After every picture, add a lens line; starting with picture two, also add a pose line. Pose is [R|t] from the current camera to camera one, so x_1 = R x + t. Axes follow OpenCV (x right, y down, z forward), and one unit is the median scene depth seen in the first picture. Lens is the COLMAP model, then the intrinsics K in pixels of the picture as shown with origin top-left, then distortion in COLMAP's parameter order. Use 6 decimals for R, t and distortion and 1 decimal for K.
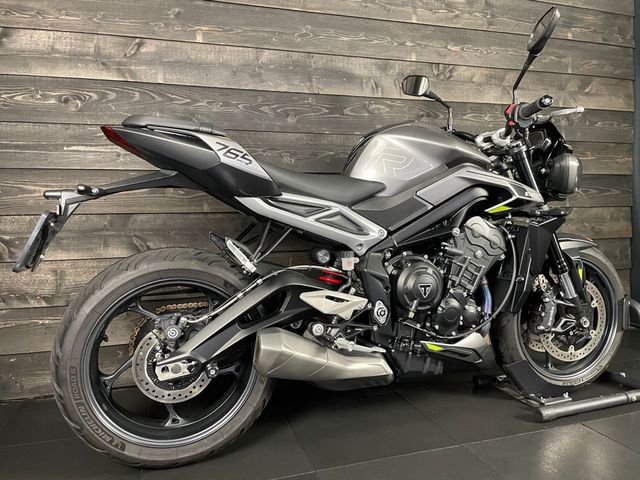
lens RADIAL K [[500.4, 0, 332.5], [0, 500.4, 238.3], [0, 0, 1]] dist [0.078002, -0.115246]
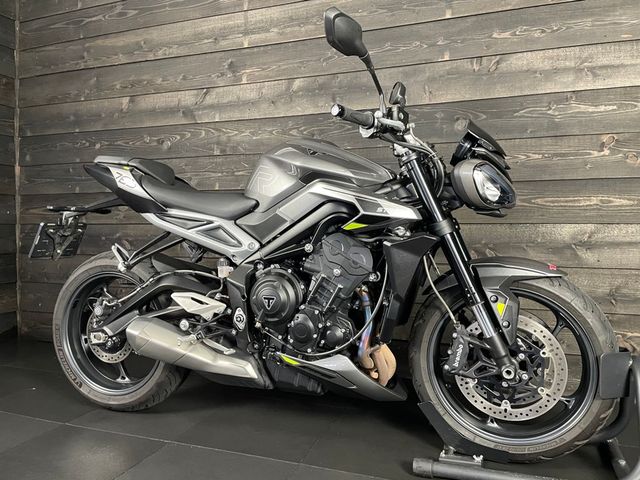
lens RADIAL K [[484.9, 0, 330.2], [0, 484.9, 241.0], [0, 0, 1]] dist [0.097341, -0.121938]
pose [[0.789612, 0.038084, -0.612423, 0.898620], [-0.041161, 0.999111, 0.009060, -0.038482], [0.612224, 0.018054, 0.790478, 0.281516]]
